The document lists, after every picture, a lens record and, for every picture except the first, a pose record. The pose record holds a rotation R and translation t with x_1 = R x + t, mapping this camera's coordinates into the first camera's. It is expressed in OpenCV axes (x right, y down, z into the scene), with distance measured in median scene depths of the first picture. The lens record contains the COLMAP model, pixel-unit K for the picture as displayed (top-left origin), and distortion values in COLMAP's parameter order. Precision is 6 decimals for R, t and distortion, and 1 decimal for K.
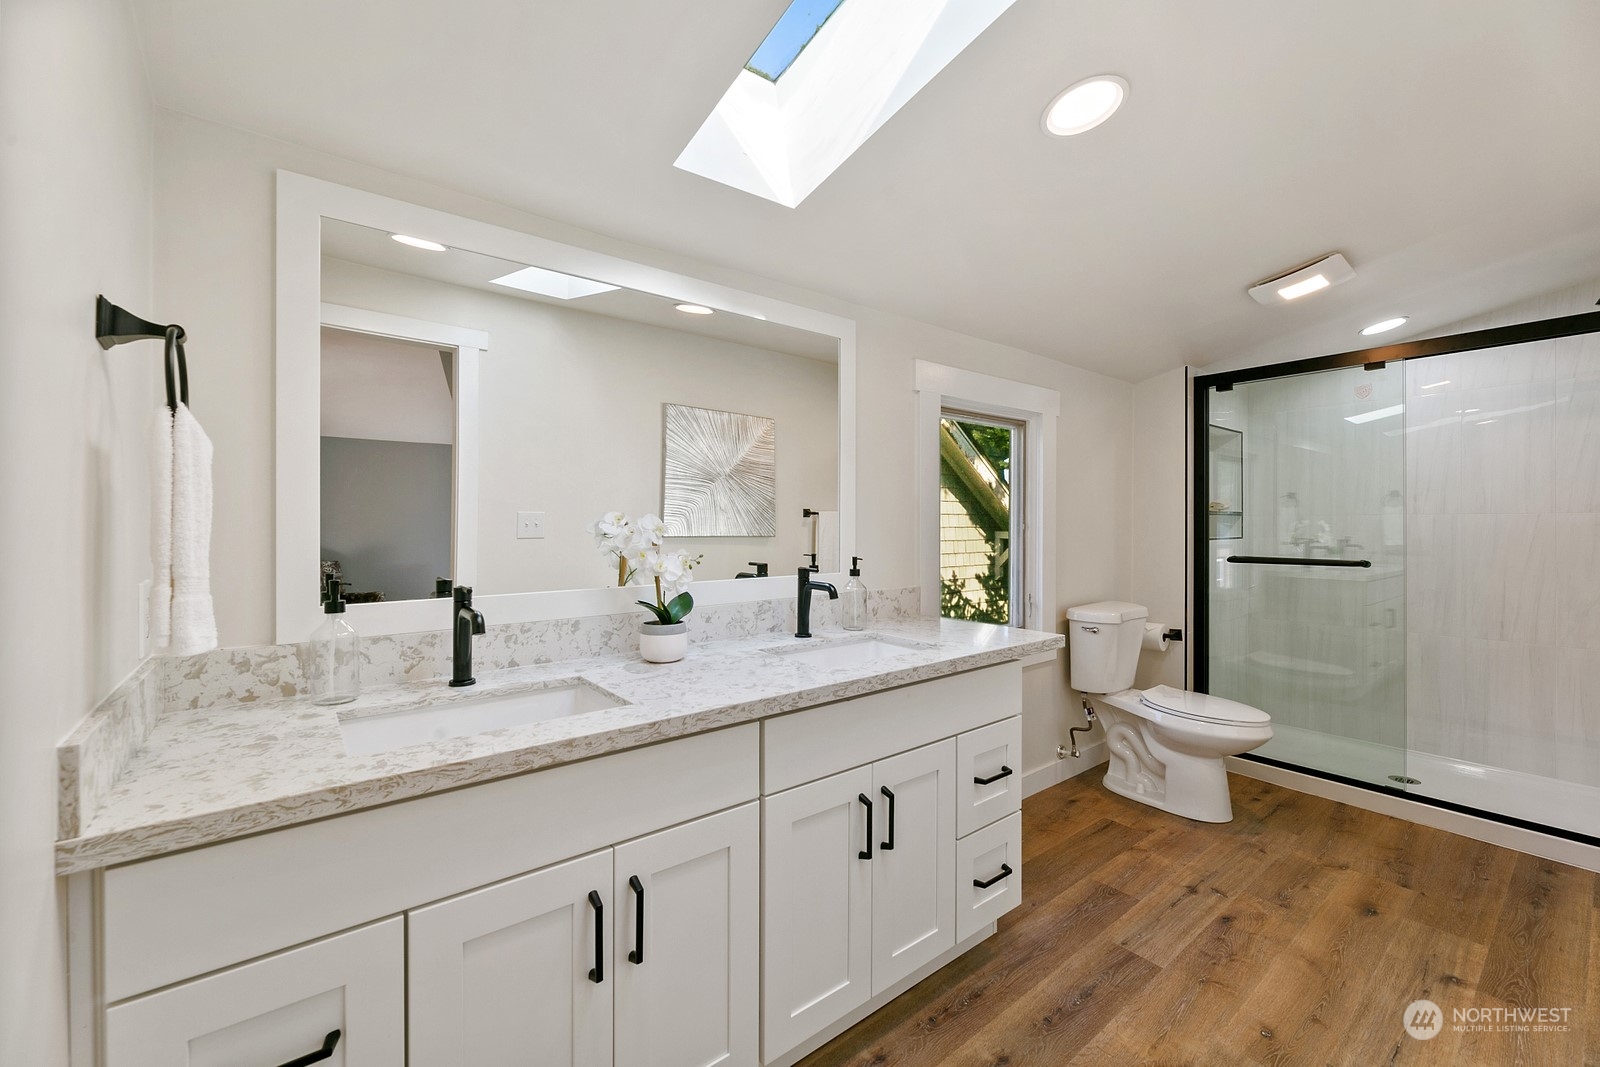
lens RADIAL K [[638.6, 0, 788.7], [0, 638.6, 524.9], [0, 0, 1]] dist [0.000950, -0.000499]
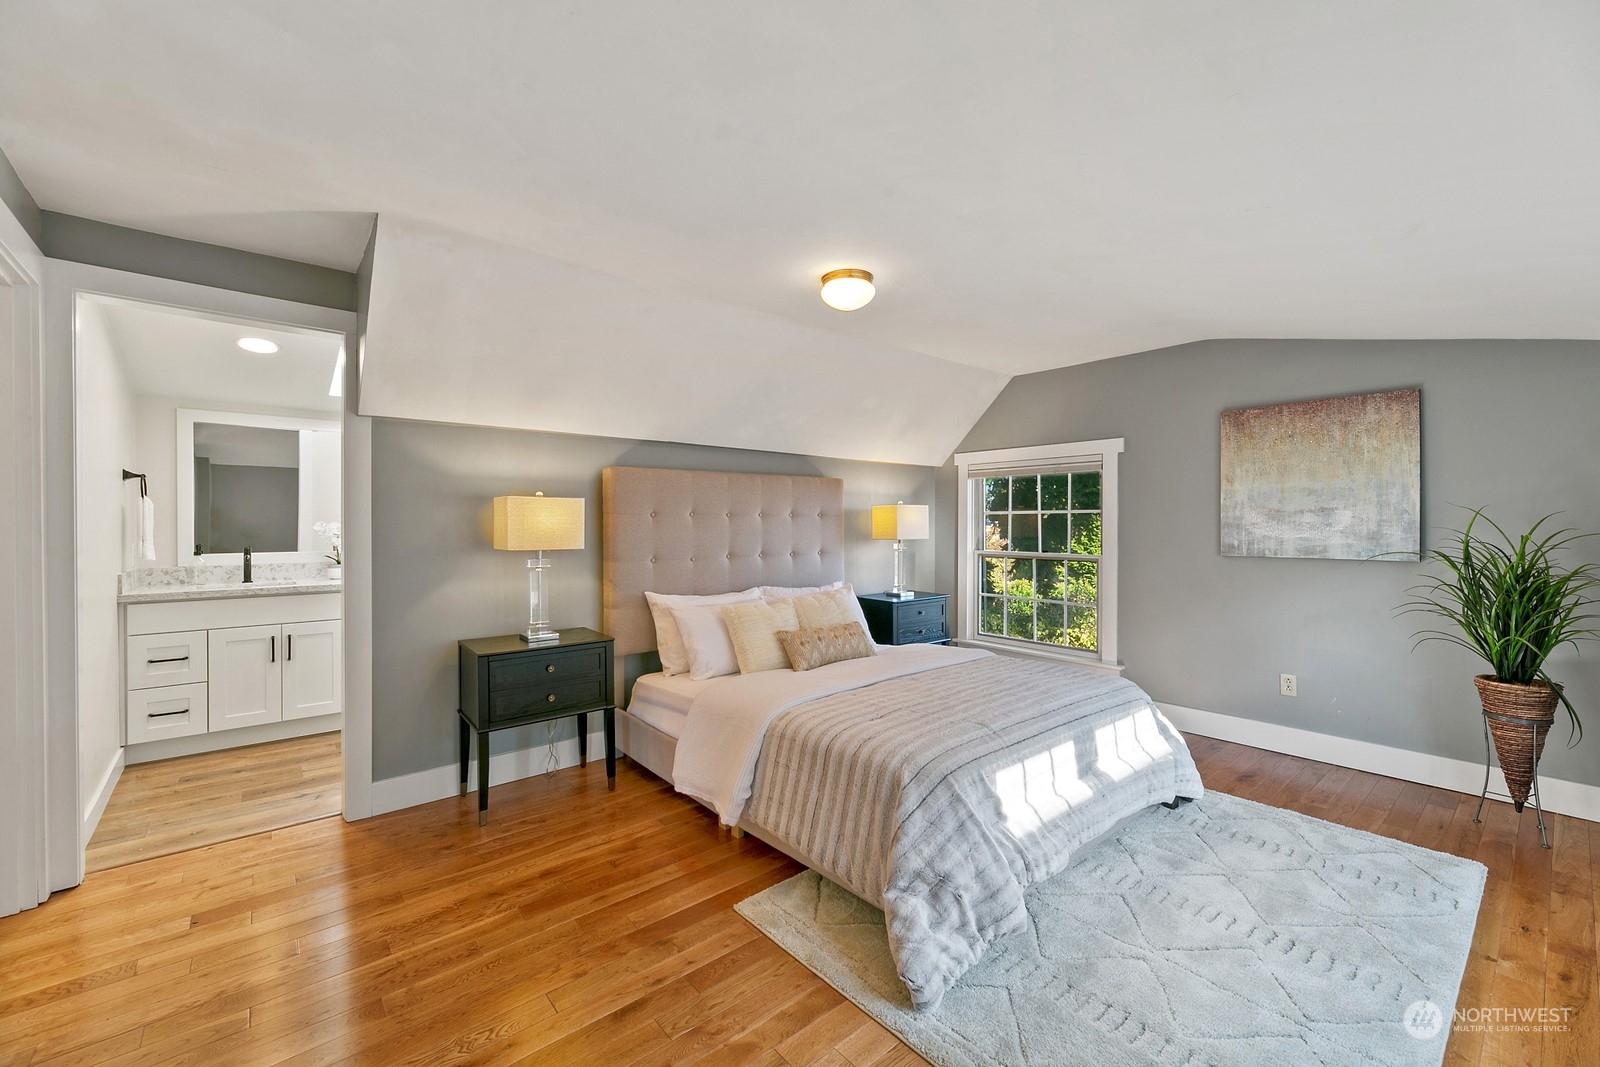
lens RADIAL K [[638.6, 0, 793.3], [0, 638.6, 528.7], [0, 0, 1]] dist [0.000950, -0.000499]
pose [[0.999428, -0.001564, 0.033792, 2.674220], [0.001509, 0.999998, 0.001640, 0.012560], [-0.033794, -0.001588, 0.999428, -2.821817]]
